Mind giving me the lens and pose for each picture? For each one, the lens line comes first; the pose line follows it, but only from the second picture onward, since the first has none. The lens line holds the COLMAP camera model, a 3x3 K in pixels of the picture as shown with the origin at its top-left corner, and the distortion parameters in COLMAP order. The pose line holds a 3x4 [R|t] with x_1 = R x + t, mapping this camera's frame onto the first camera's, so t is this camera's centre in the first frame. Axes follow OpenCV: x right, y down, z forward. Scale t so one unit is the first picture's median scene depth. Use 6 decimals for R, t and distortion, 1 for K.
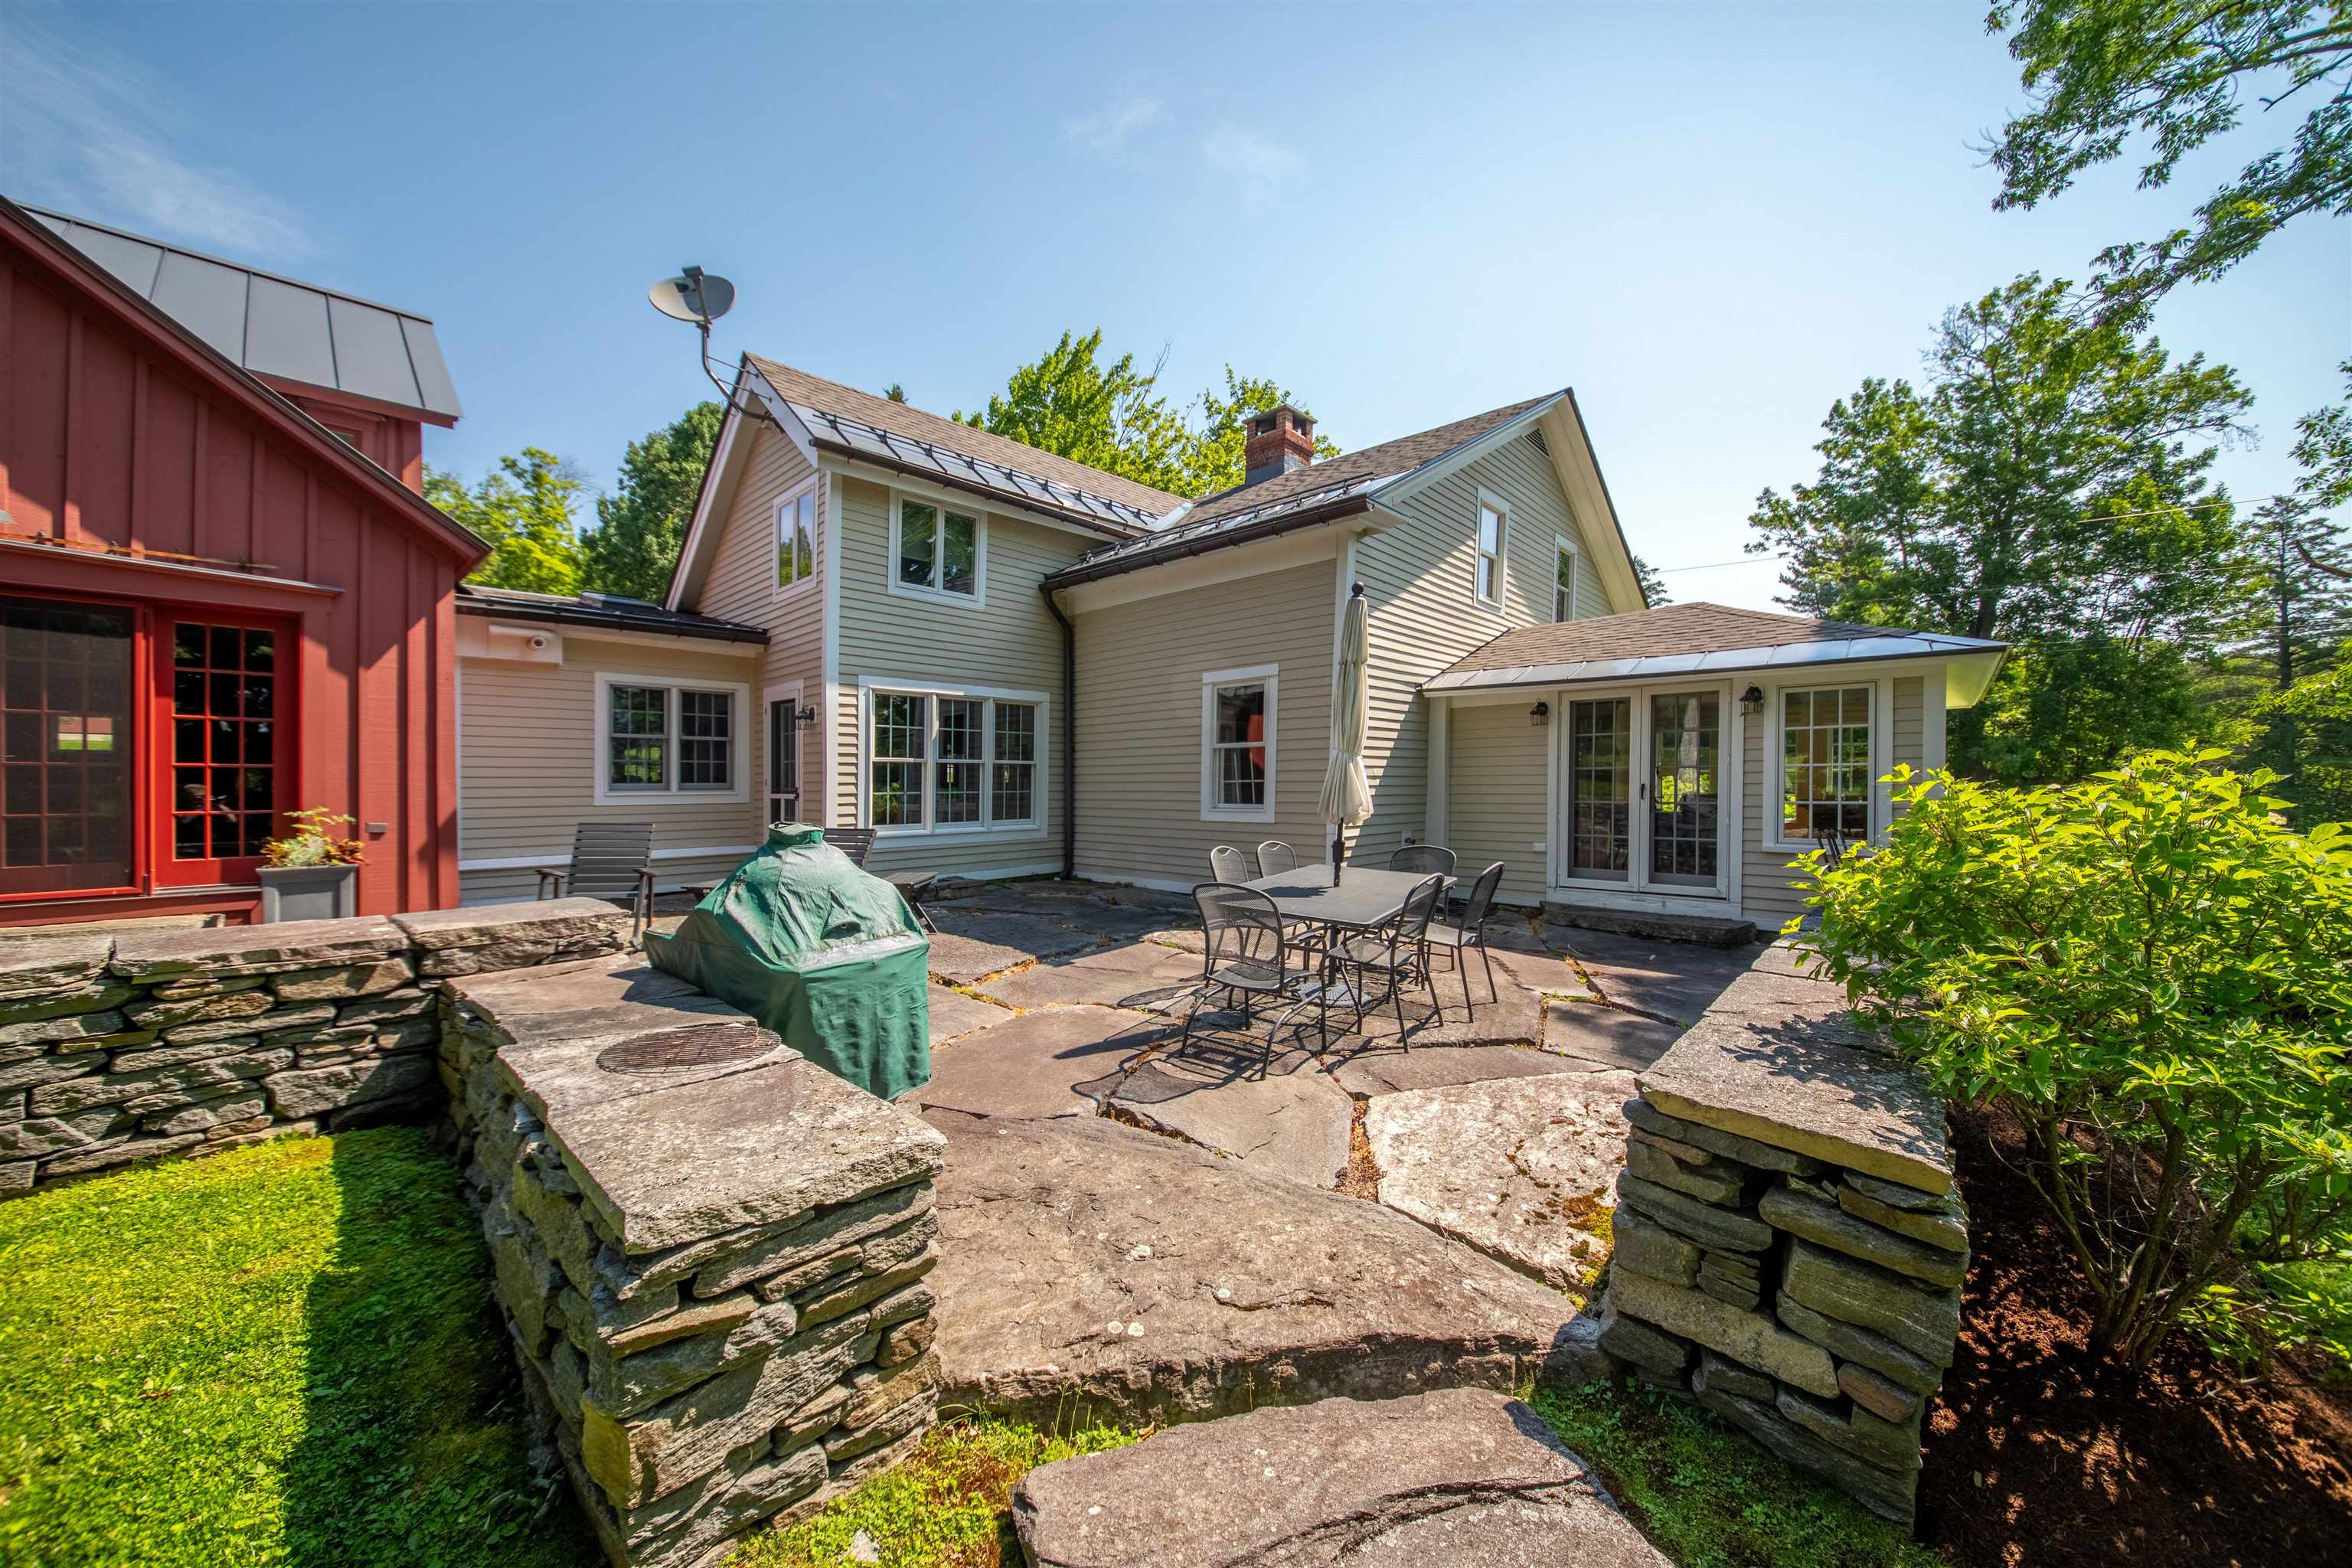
lens RADIAL K [[828.4, 0, 1175.1], [0, 828.4, 781.2], [0, 0, 1]] dist [0.000459, 0.000058]
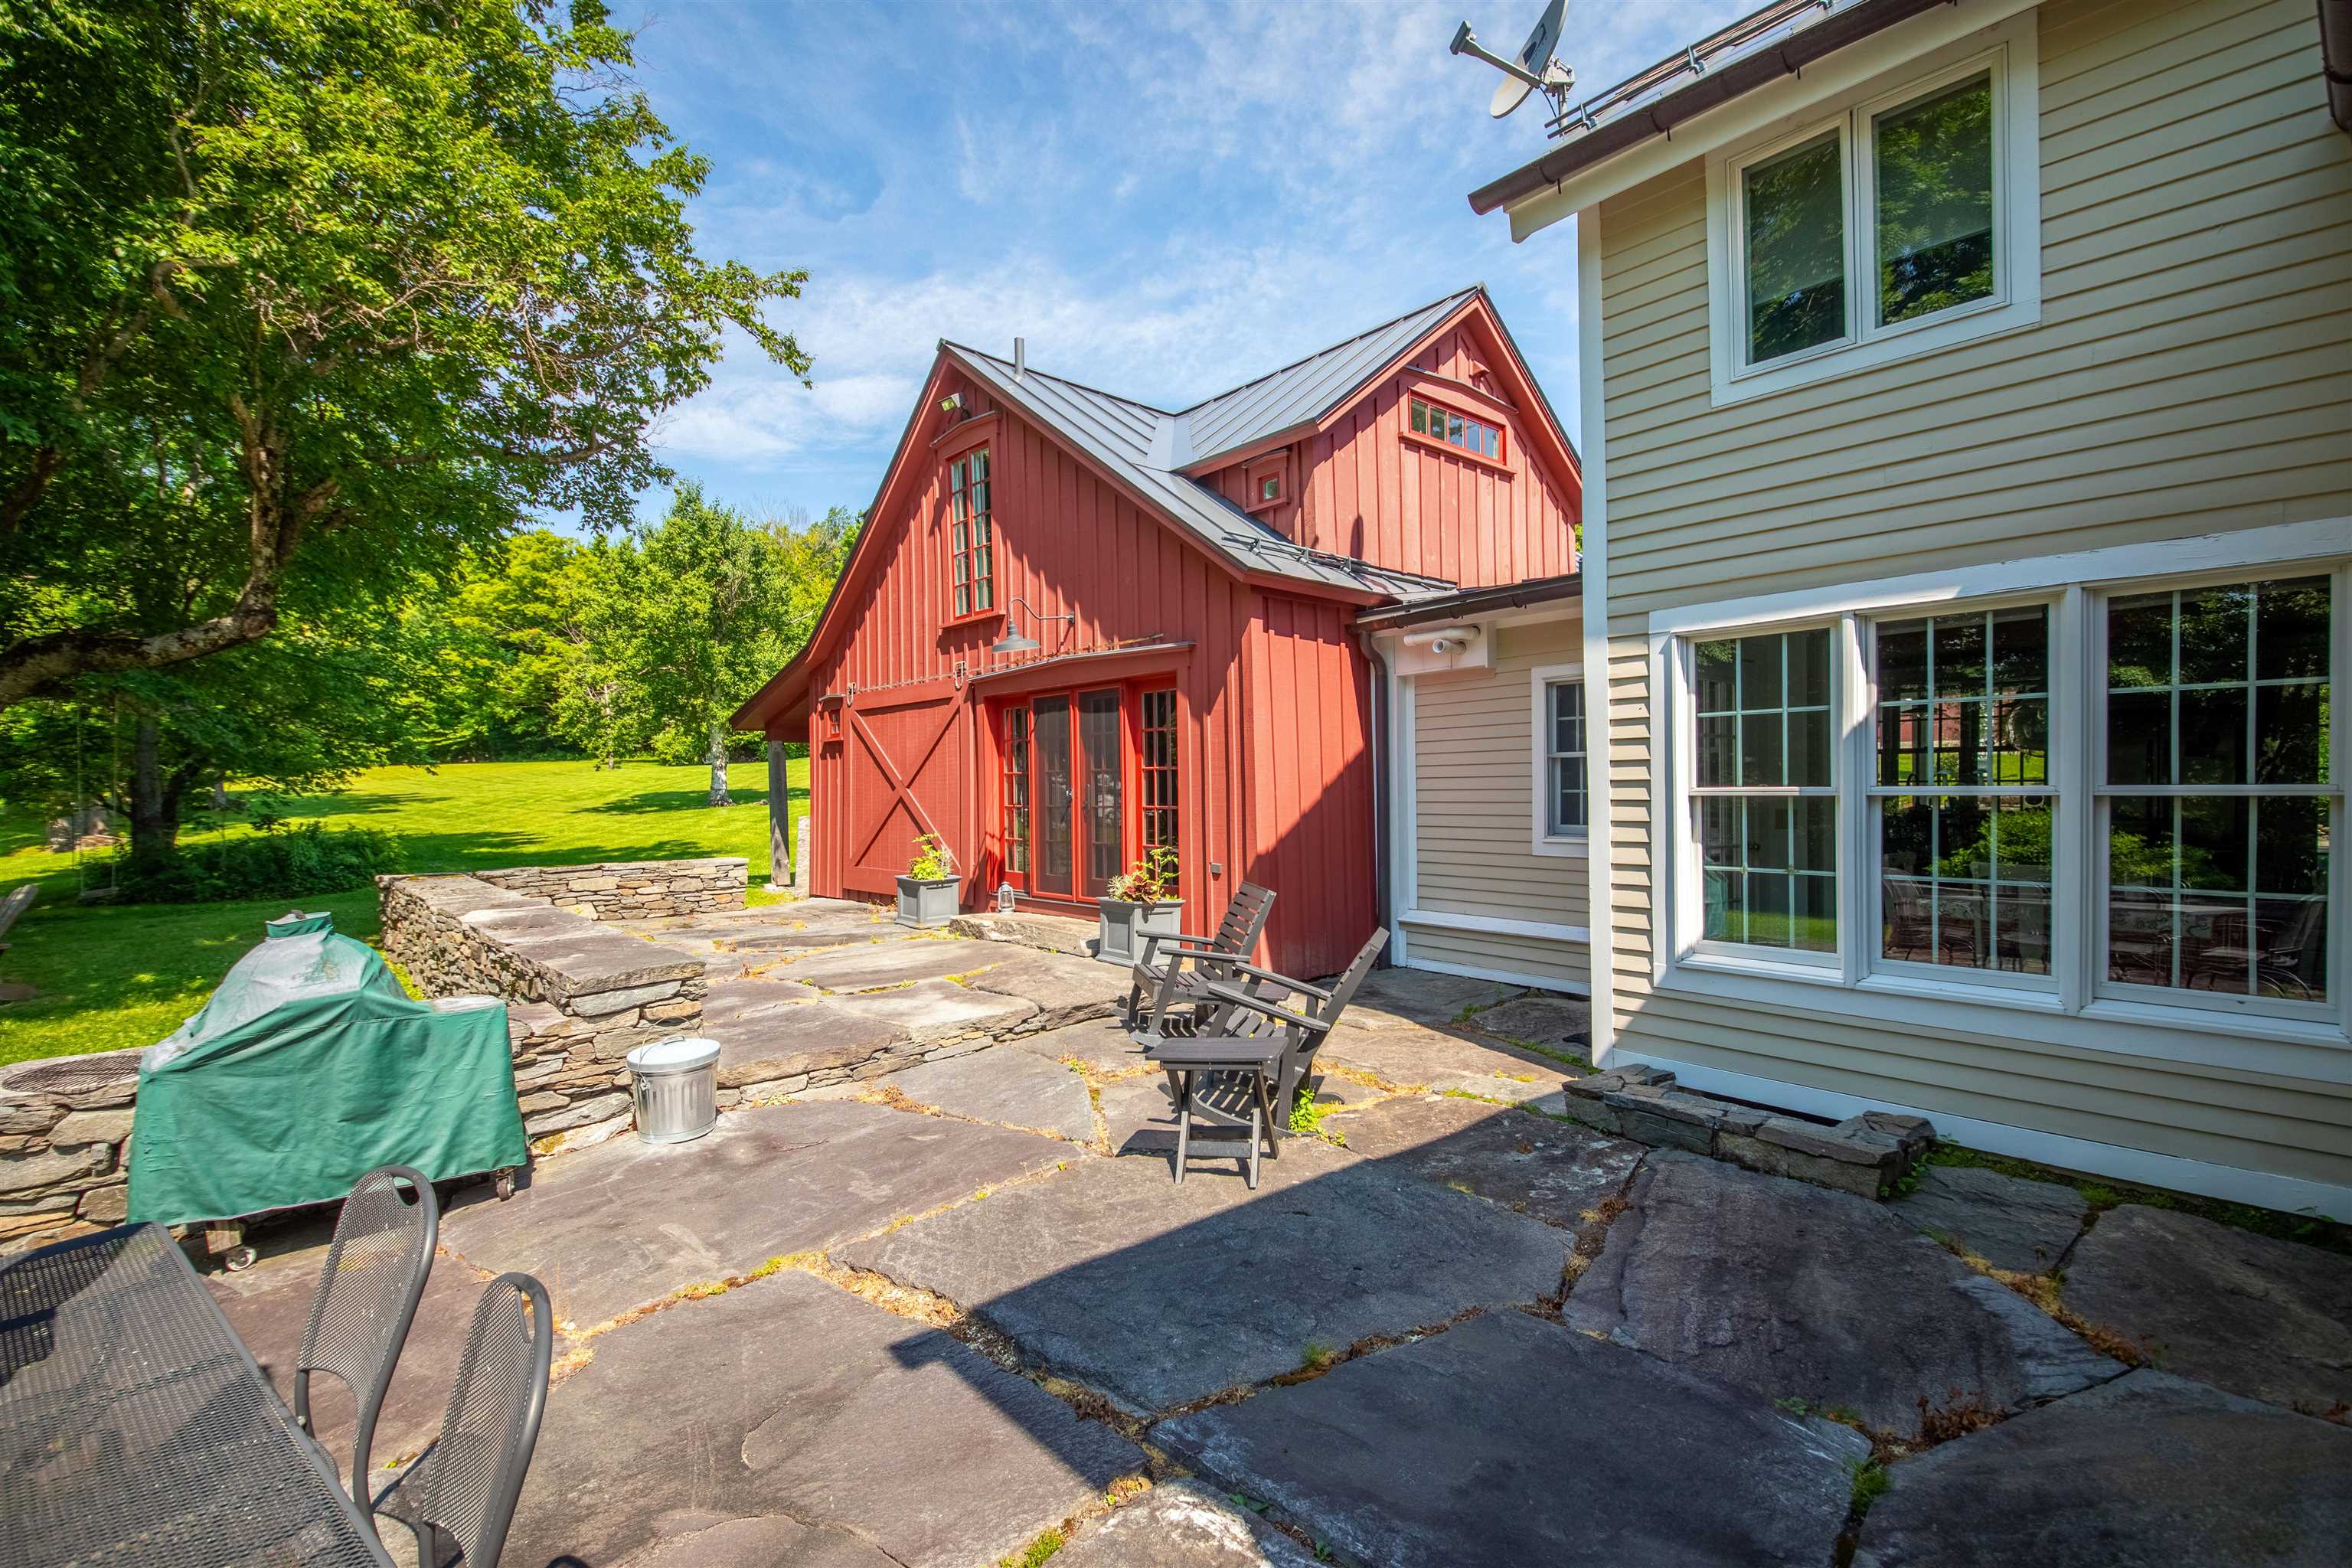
lens RADIAL K [[1054.0, 0, 1175.7], [0, 1054.0, 792.1], [0, 0, 1]] dist [-0.001182, -0.000133]
pose [[-0.113468, -0.000141, -0.993542, 0.233622], [0.005266, 0.999986, -0.000744, -0.026283], [0.993528, -0.005316, -0.113466, 0.779619]]
